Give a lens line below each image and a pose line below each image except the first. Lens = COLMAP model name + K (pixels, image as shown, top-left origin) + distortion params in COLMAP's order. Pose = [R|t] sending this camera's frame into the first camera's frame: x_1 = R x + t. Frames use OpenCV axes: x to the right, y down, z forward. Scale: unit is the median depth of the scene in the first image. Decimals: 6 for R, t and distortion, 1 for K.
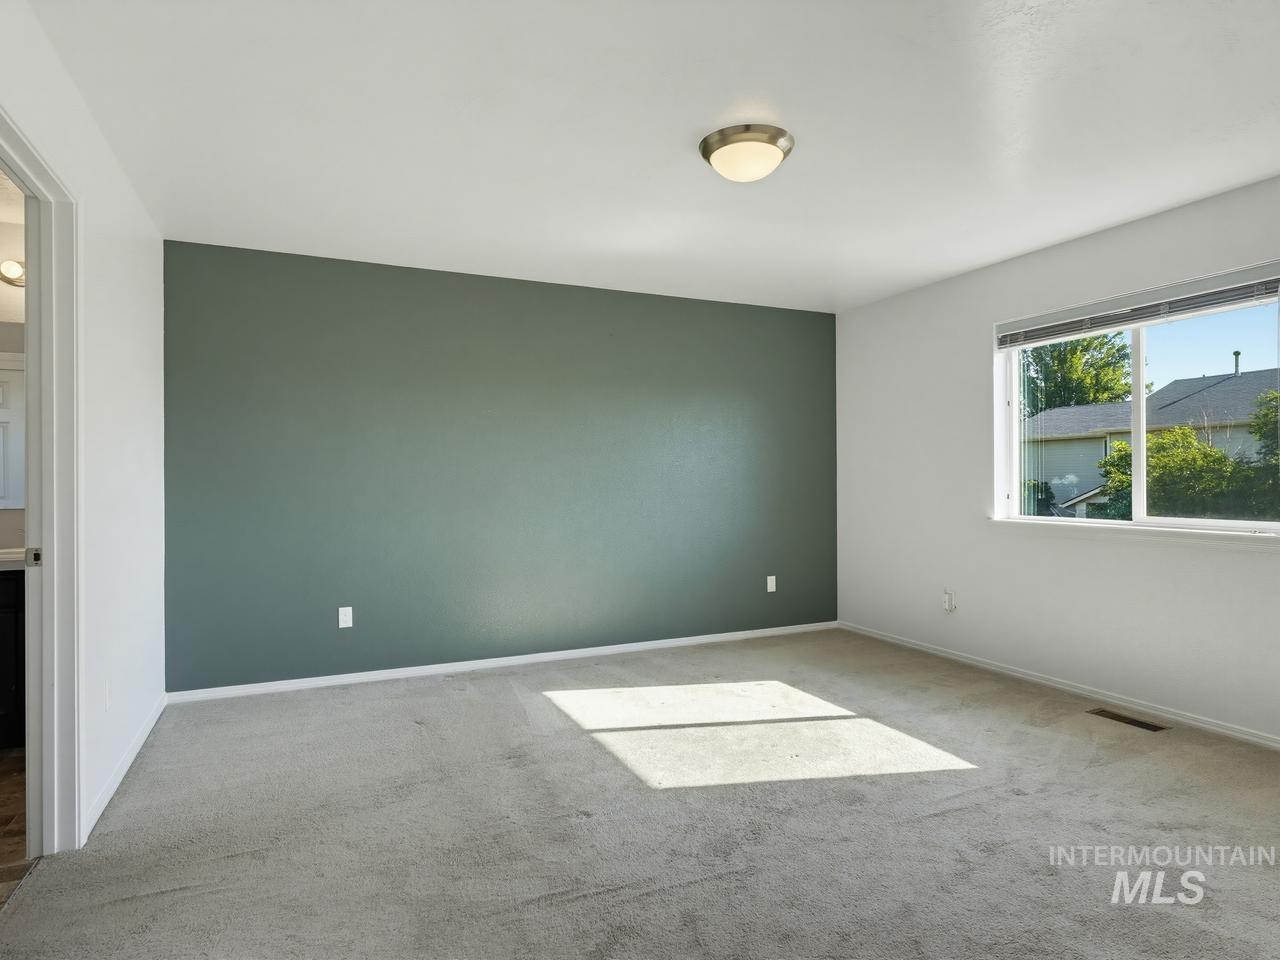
lens RADIAL K [[721.7, 0, 650.3], [0, 721.7, 480.4], [0, 0, 1]] dist [-0.000823, 0.000700]
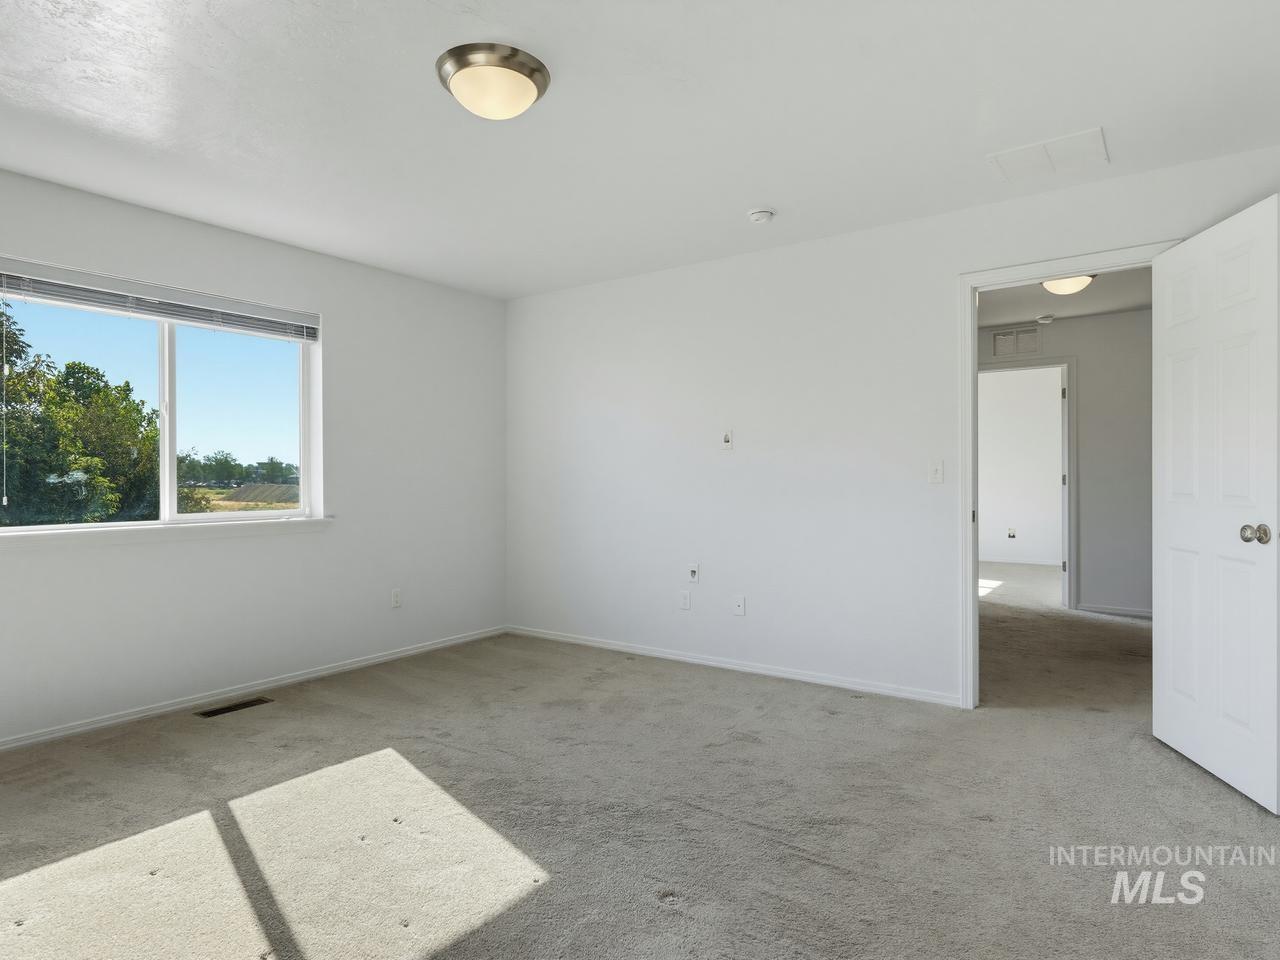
lens RADIAL K [[721.7, 0, 644.4], [0, 721.7, 481.3], [0, 0, 1]] dist [-0.000823, 0.000700]
pose [[-0.475802, 0.003822, 0.879544, -0.515253], [0.005930, 0.999982, -0.001138, 0.009358], [-0.879532, 0.004674, -0.475816, 0.931723]]
